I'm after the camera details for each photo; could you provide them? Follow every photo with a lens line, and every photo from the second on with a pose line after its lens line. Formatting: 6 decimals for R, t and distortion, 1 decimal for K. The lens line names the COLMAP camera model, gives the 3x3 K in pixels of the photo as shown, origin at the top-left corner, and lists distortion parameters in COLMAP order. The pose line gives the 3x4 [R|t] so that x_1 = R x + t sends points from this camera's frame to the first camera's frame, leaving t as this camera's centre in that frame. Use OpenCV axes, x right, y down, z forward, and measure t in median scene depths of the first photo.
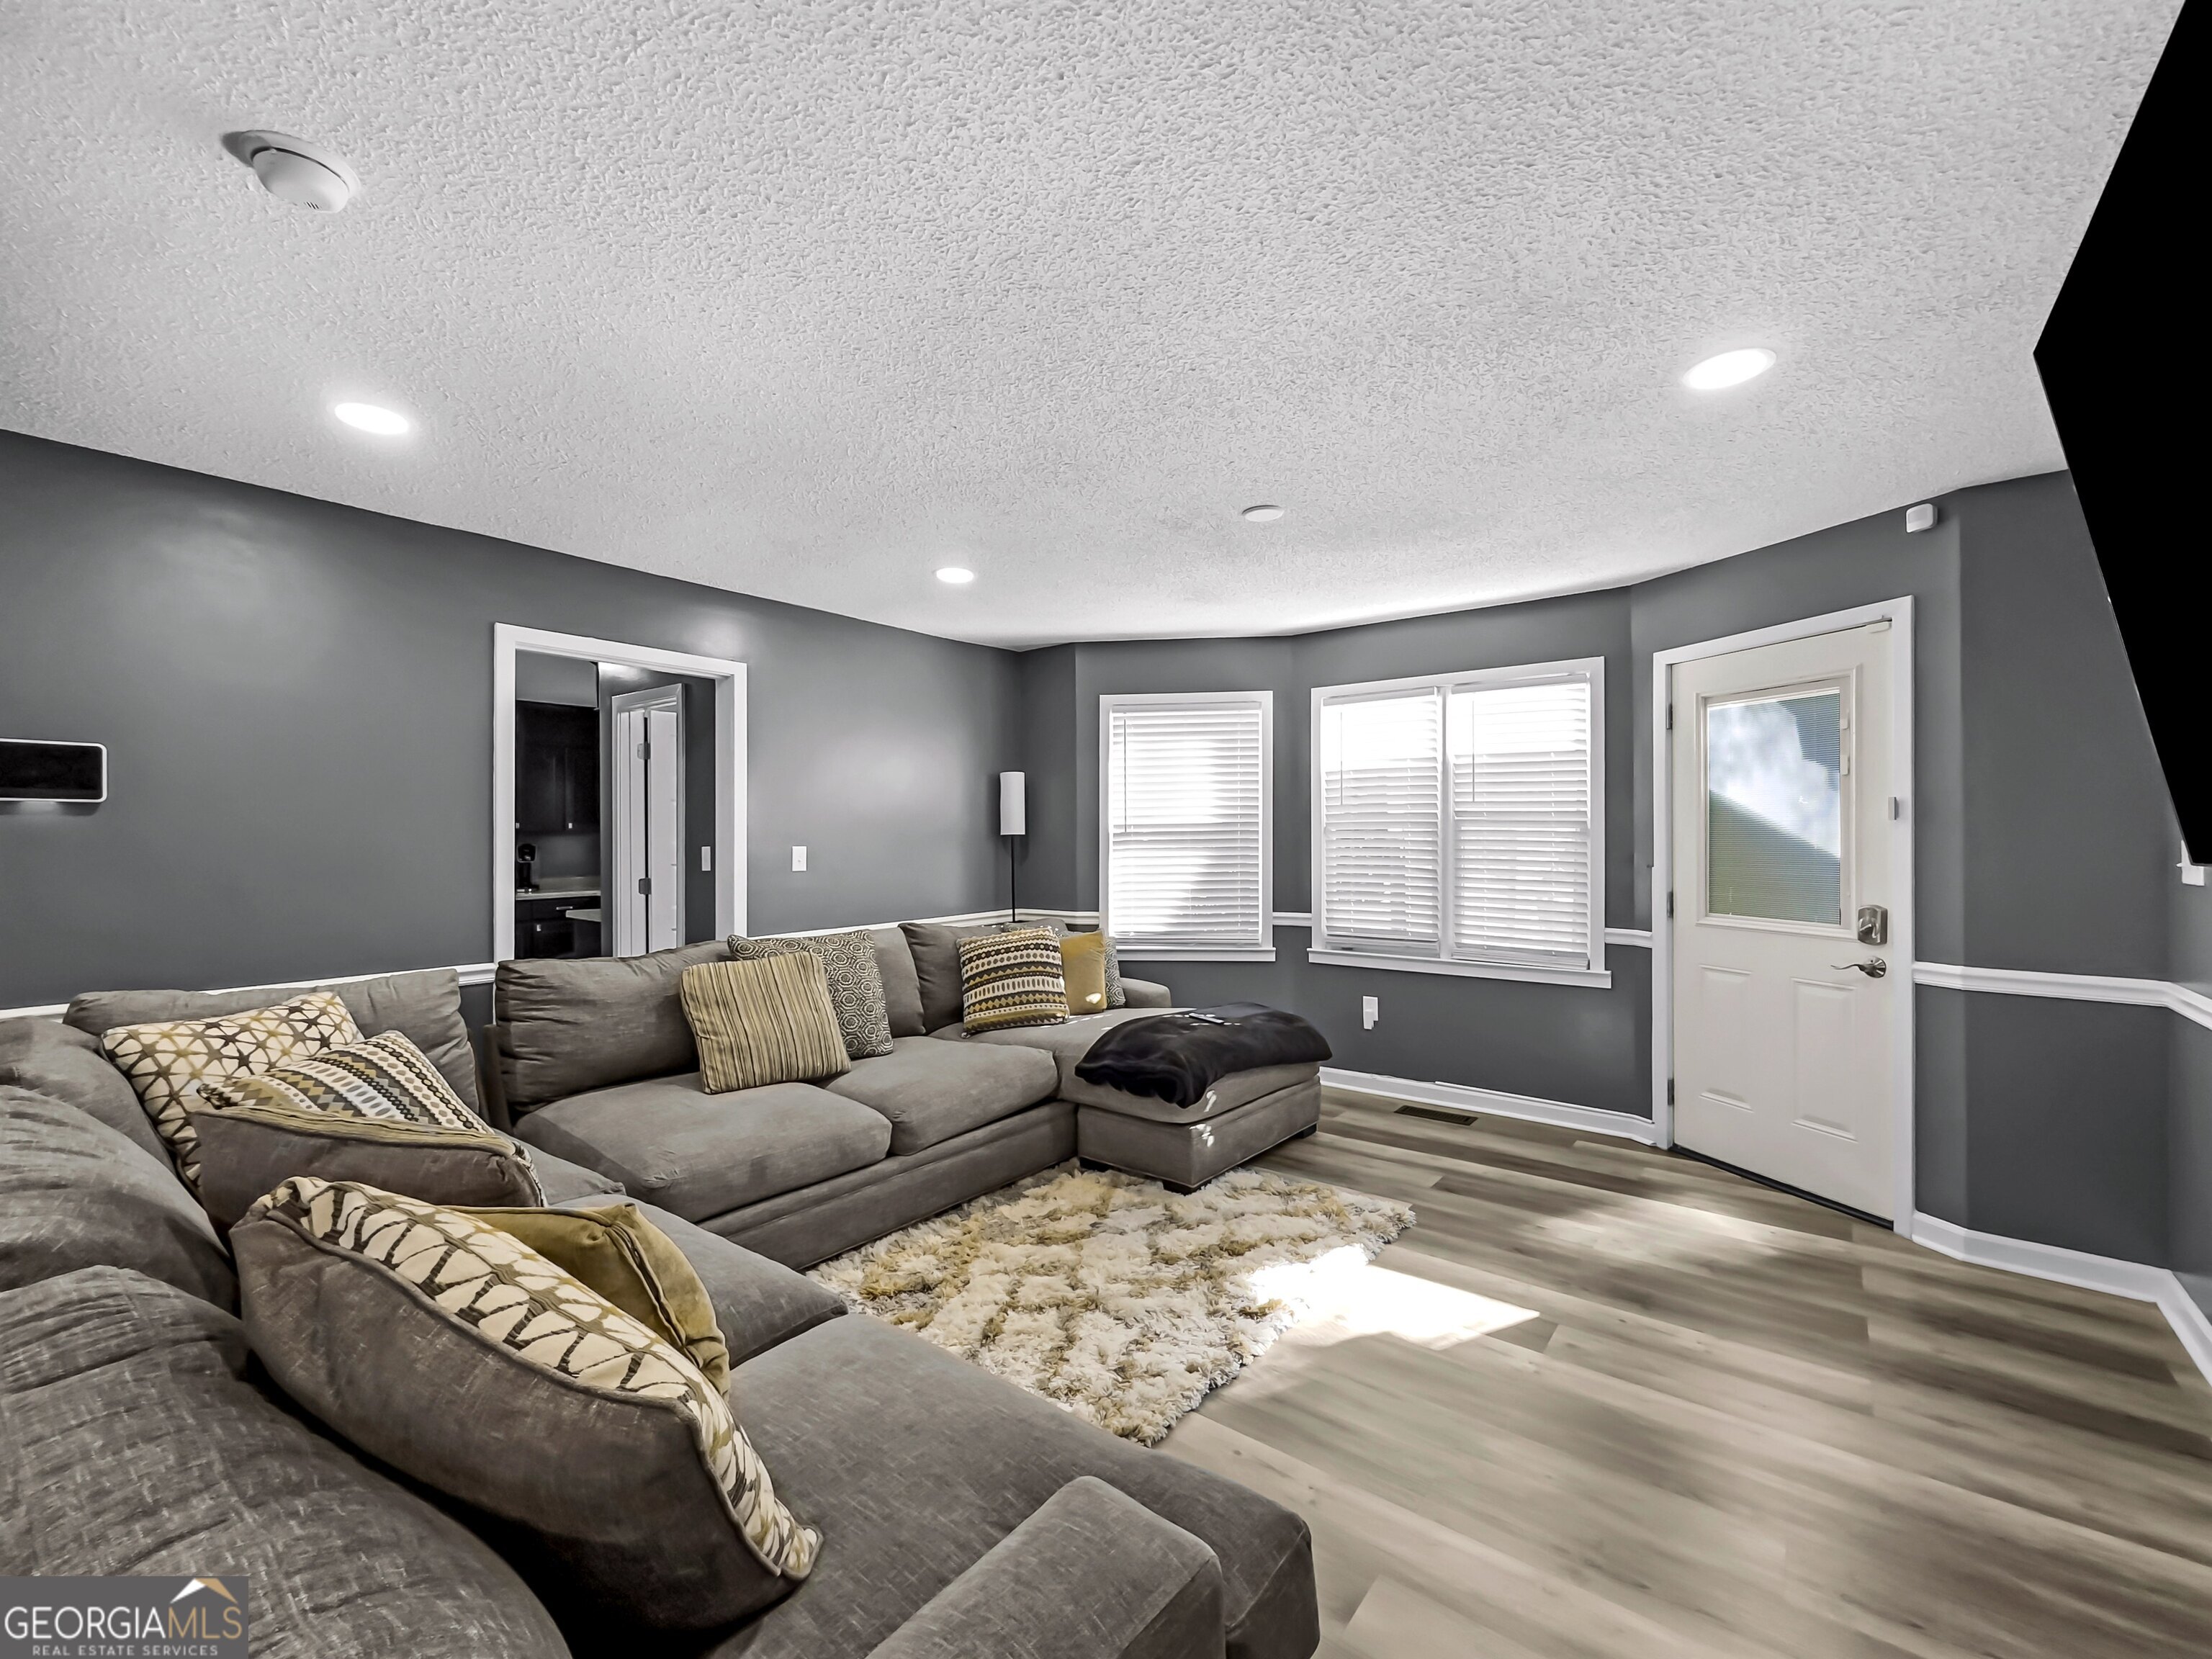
lens RADIAL K [[885.6, 0, 1090.5], [0, 885.6, 840.1], [0, 0, 1]] dist [0.000943, 0.000232]
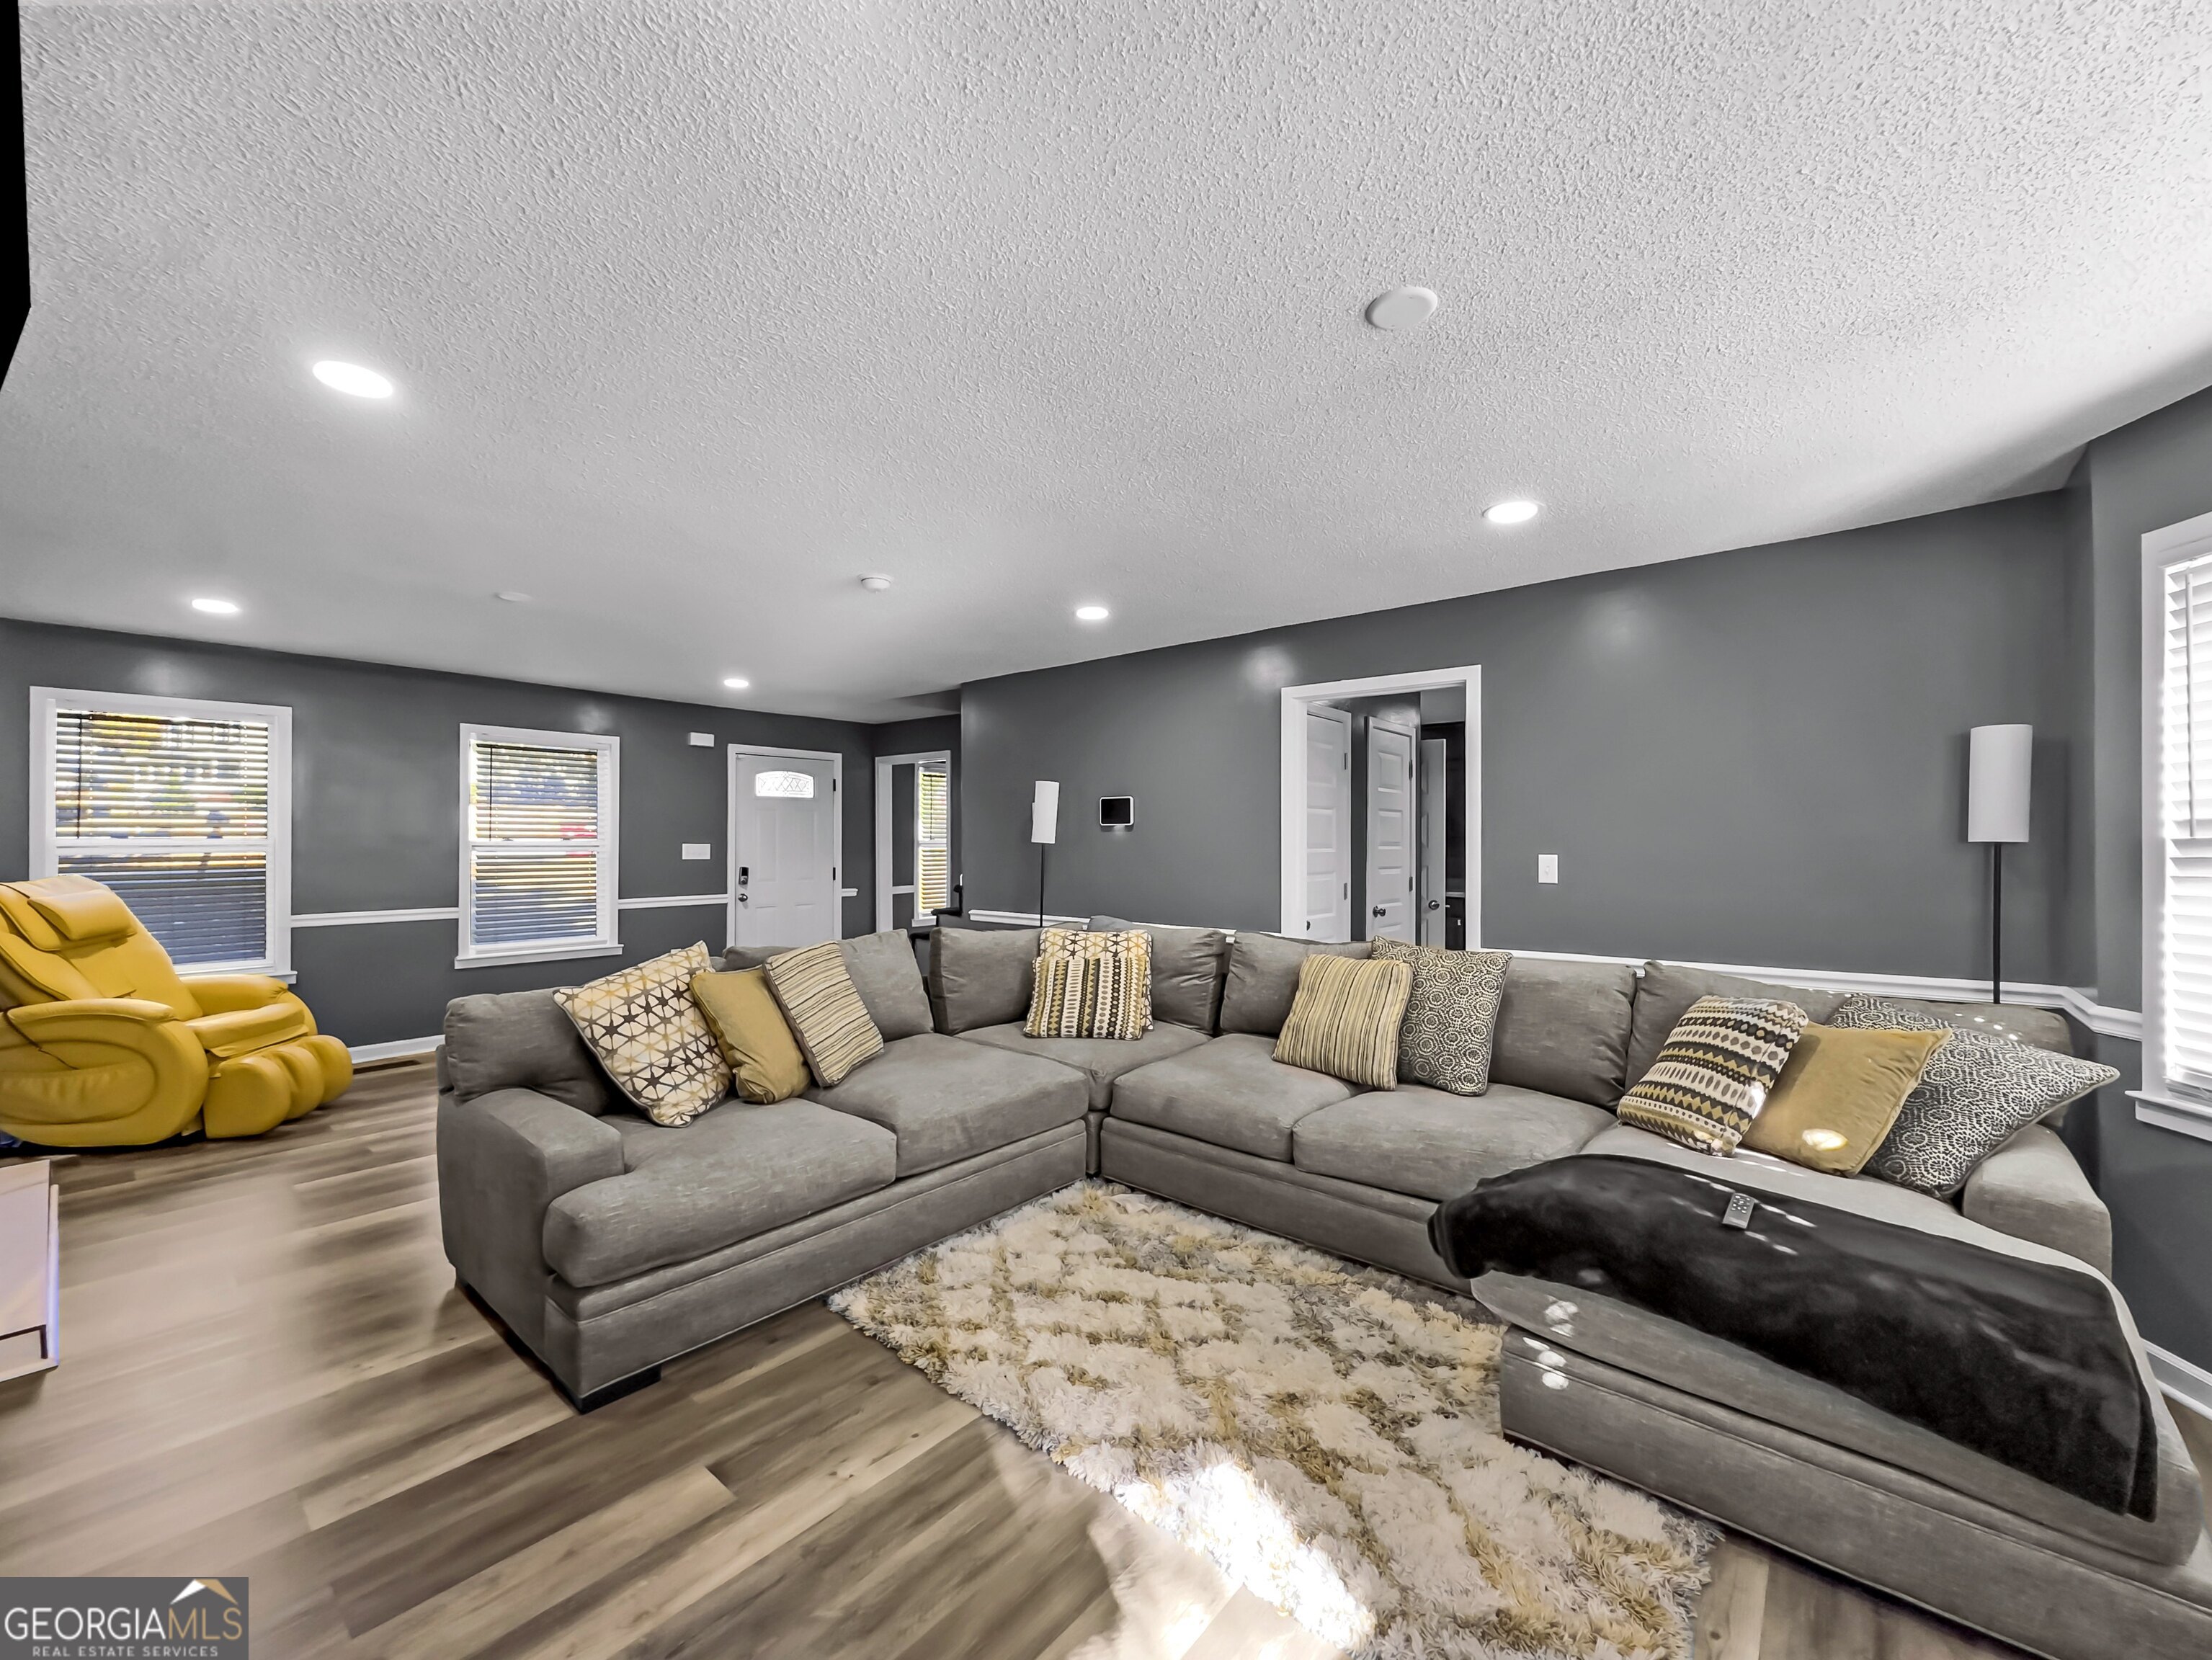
lens RADIAL K [[885.6, 0, 1091.7], [0, 885.6, 831.7], [0, 0, 1]] dist [0.000943, 0.000232]
pose [[-0.010412, -0.007436, -0.999918, 0.749996], [-0.004985, 0.999960, -0.007385, -0.009529], [0.999933, 0.004908, -0.010449, 0.750134]]
